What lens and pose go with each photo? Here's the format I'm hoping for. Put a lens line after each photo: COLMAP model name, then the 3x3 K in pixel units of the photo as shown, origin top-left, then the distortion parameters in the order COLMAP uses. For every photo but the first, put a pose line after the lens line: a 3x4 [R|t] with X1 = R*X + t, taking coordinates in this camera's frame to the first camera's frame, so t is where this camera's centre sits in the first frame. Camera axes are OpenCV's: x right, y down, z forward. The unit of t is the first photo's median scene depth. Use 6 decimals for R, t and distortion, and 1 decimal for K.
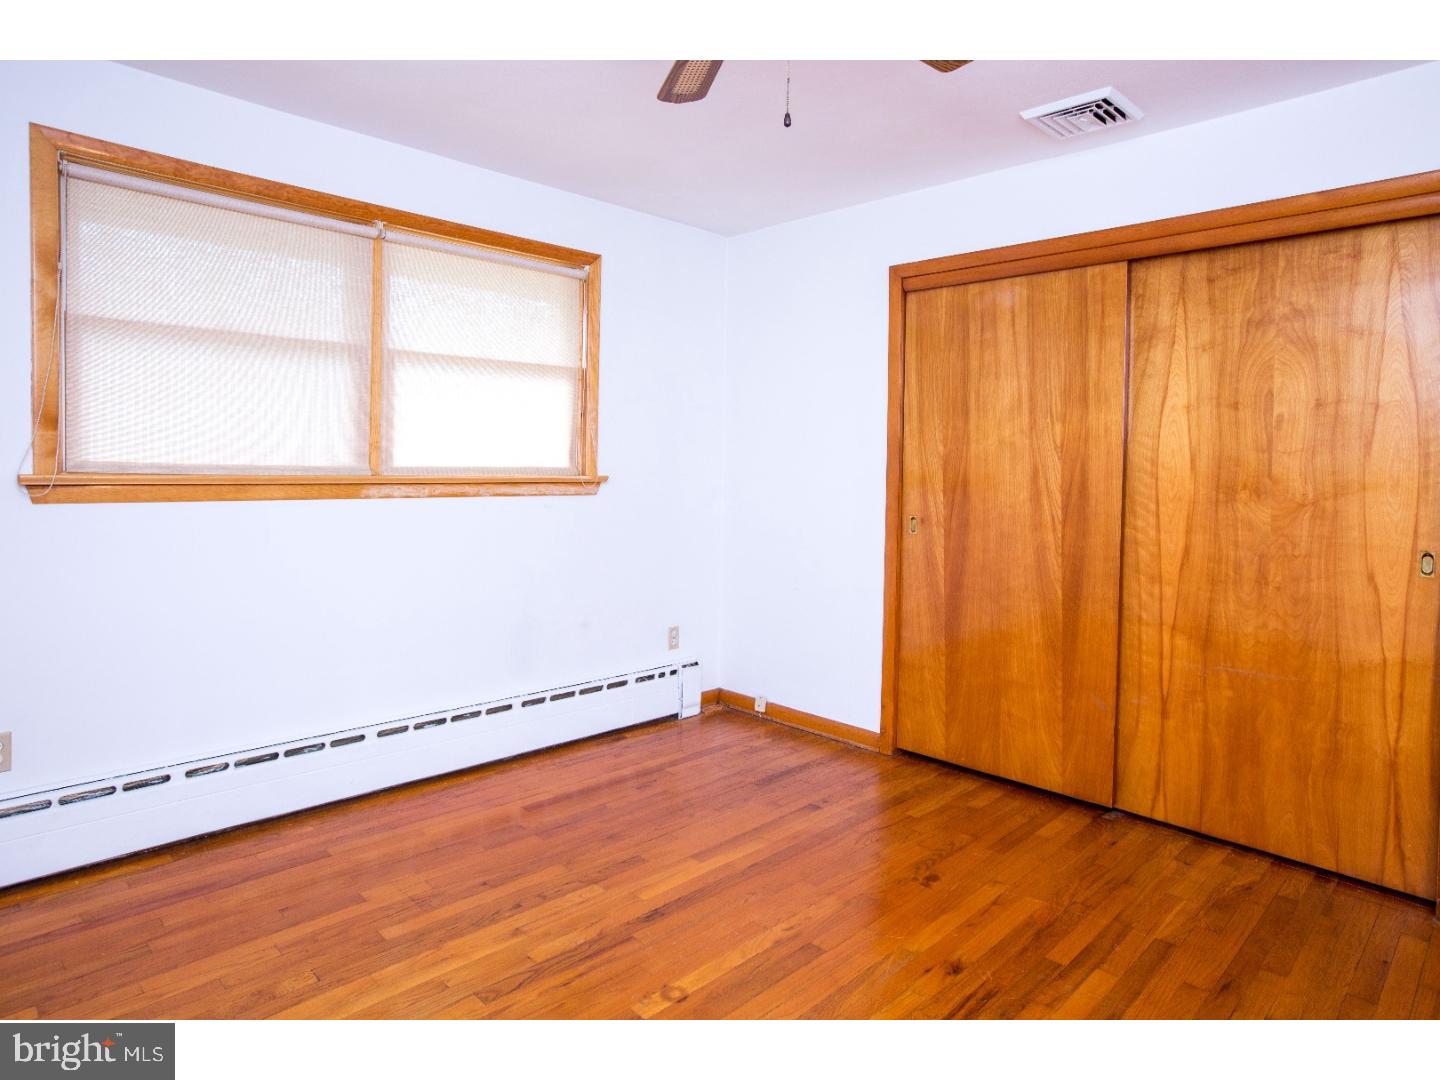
lens RADIAL K [[863.7, 0, 710.4], [0, 863.7, 538.7], [0, 0, 1]] dist [-0.002213, 0.002507]
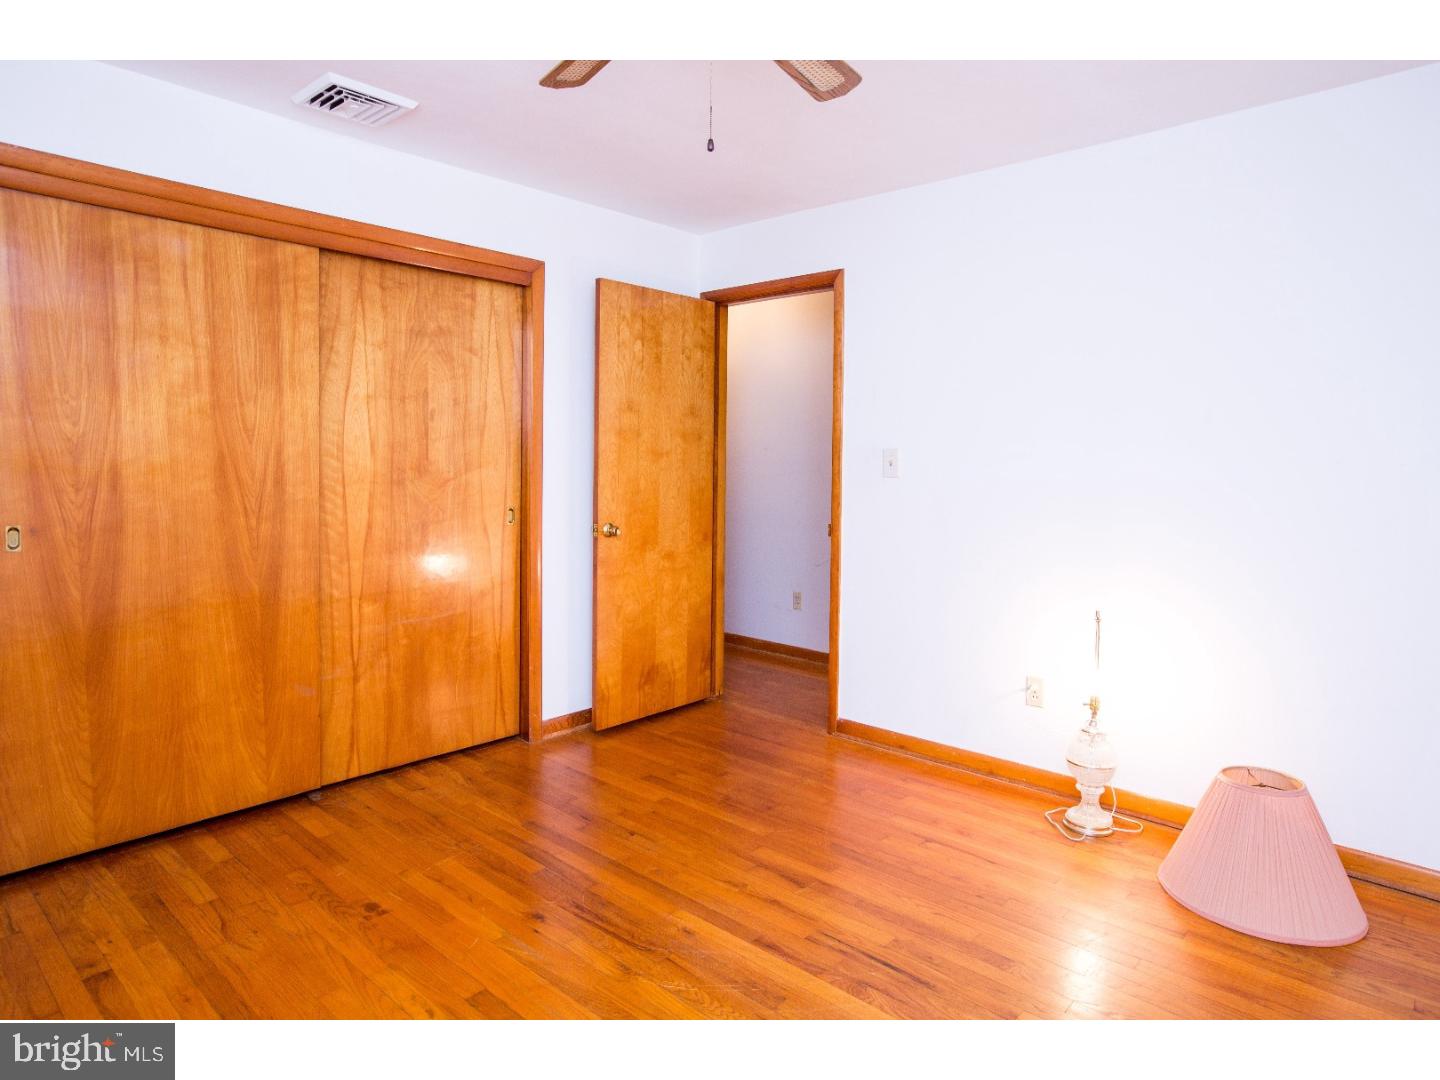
lens RADIAL K [[863.7, 0, 729.8], [0, 863.7, 541.7], [0, 0, 1]] dist [-0.002213, 0.002507]
pose [[-0.056831, -0.118243, 0.991357, -0.565222], [0.077079, 0.989479, 0.122438, -0.065441], [-0.995404, 0.083371, -0.047119, 0.572029]]
